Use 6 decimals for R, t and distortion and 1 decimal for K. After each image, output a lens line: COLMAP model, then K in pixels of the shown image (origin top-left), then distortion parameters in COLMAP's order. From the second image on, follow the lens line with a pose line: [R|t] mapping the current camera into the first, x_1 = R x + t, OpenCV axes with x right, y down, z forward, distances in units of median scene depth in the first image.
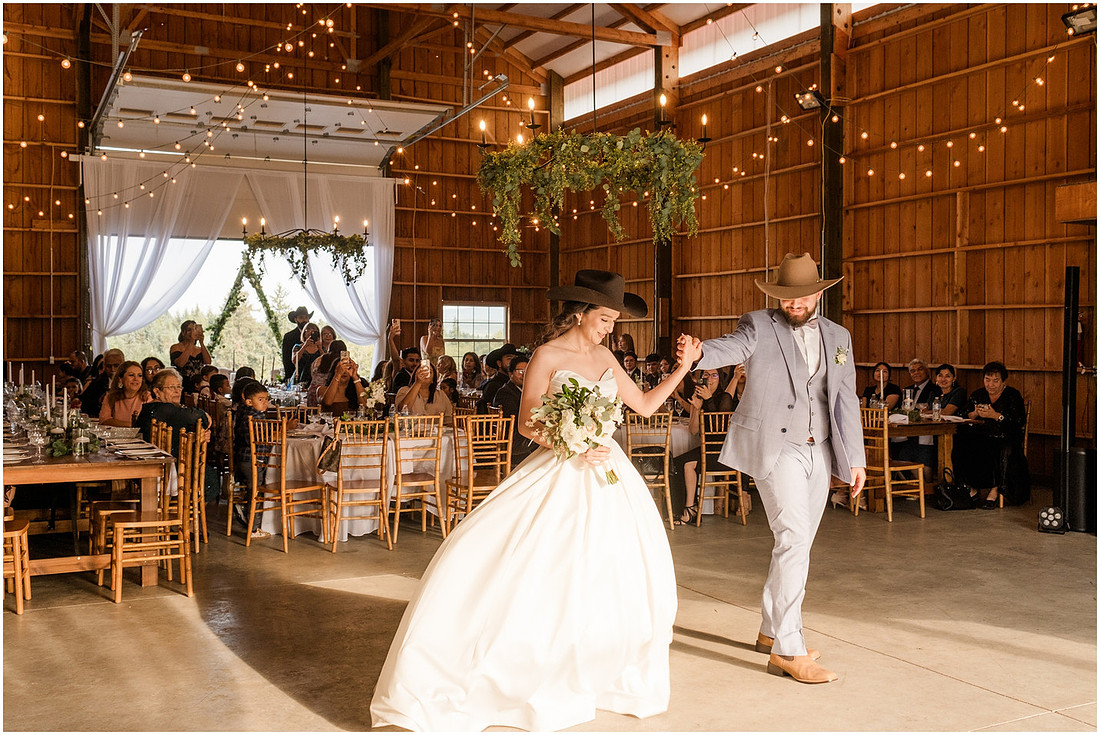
lens RADIAL K [[1121.5, 0, 550.0], [0, 1121.5, 367.5], [0, 0, 1]] dist [-0.021698, 0.014755]
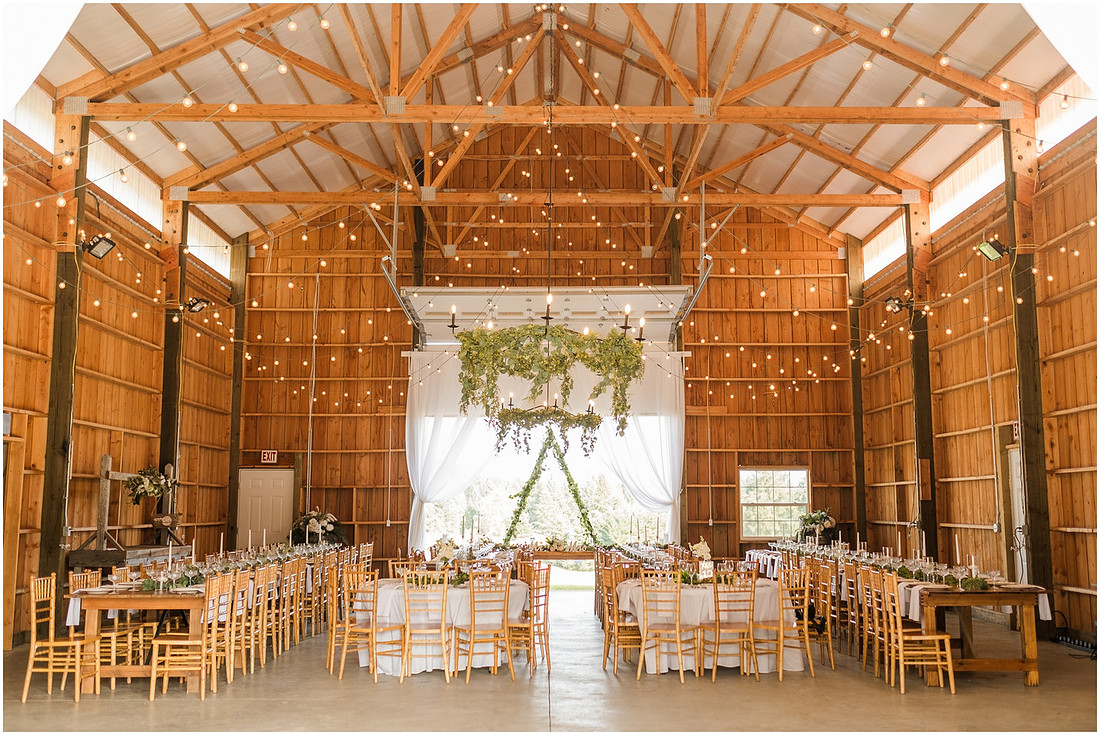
lens RADIAL K [[1163.1, 0, 550.0], [0, 1163.1, 367.5], [0, 0, 1]] dist [-0.056950, 0.010545]
pose [[0.885142, -0.058861, -0.461583, 0.281037], [-0.006497, 0.990307, -0.138741, -0.000316], [0.465275, 0.125805, 0.876180, -0.024500]]
